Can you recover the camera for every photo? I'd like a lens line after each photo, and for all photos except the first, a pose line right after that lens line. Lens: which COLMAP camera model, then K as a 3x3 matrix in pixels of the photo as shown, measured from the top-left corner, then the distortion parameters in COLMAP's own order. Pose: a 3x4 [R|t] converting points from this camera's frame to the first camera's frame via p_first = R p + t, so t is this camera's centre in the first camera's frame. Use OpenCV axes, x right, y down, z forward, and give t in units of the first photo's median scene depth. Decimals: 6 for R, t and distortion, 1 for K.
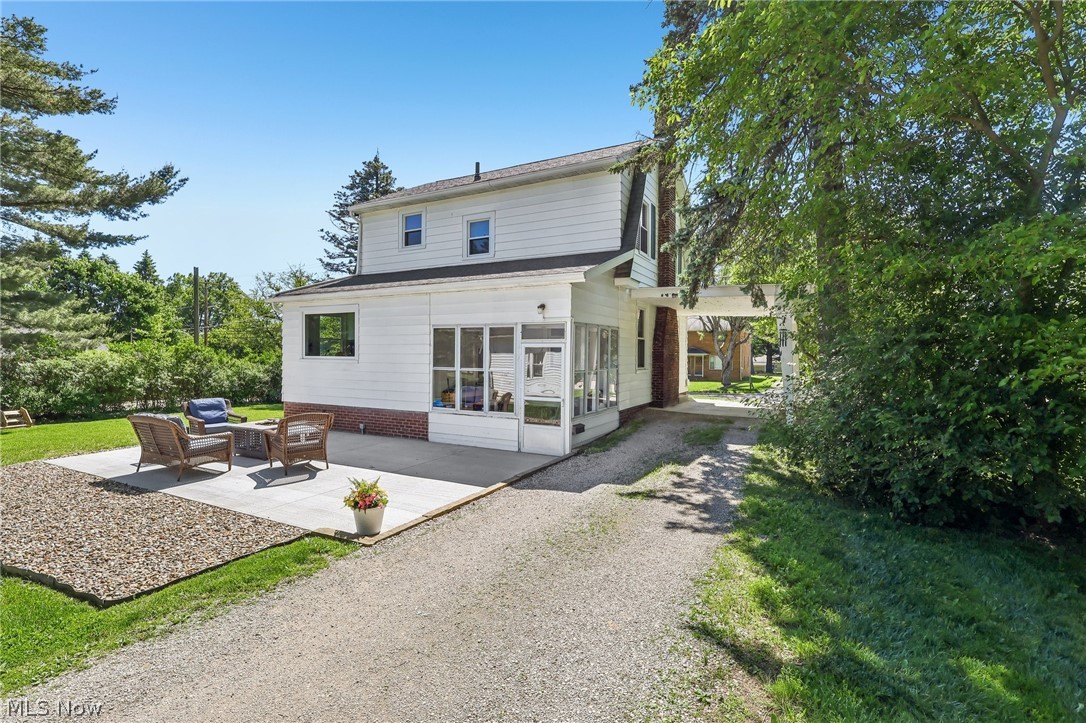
lens RADIAL K [[507.8, 0, 543.0], [0, 507.8, 361.5], [0, 0, 1]] dist [-0.001723, -0.000089]
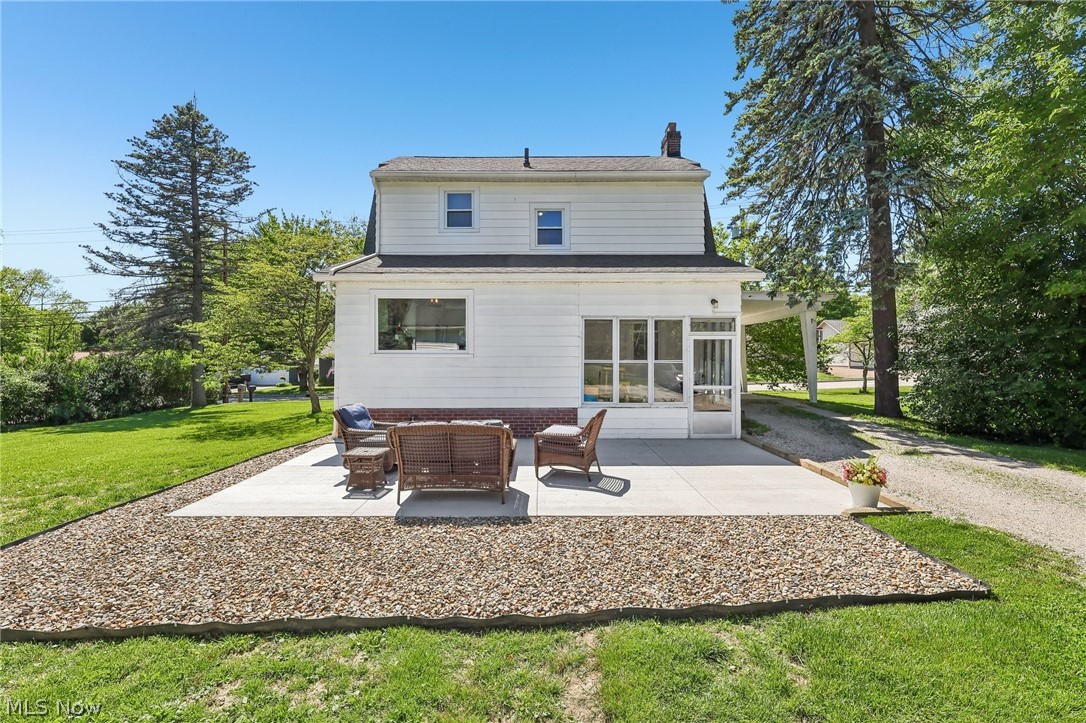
lens RADIAL K [[507.8, 0, 543.0], [0, 507.8, 361.5], [0, 0, 1]] dist [-0.001723, -0.000089]
pose [[0.882698, -0.011353, 0.469803, -0.728528], [0.013357, 0.999910, -0.000932, 0.013416], [-0.469750, 0.007097, 0.882771, 0.193100]]
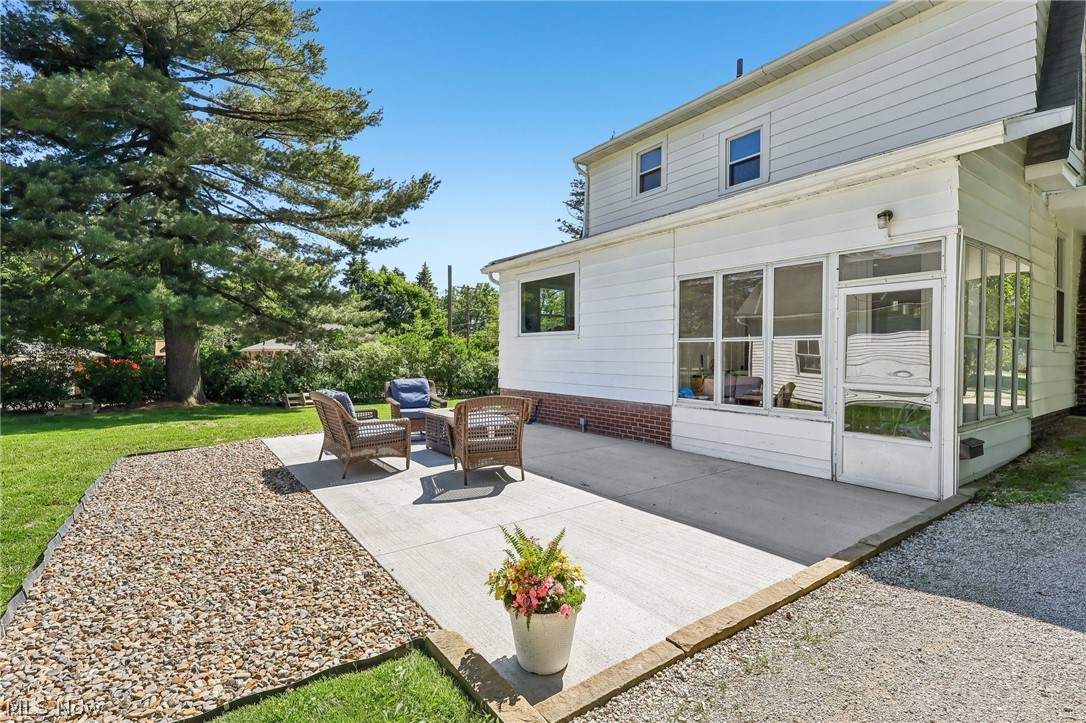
lens RADIAL K [[512.7, 0, 545.2], [0, 512.7, 360.3], [0, 0, 1]] dist [-0.000260, 0.000400]
pose [[0.898424, 0.001217, -0.439128, -0.076845], [-0.002886, 0.999991, -0.003133, 0.042078], [0.439120, 0.004082, 0.898419, 0.310916]]
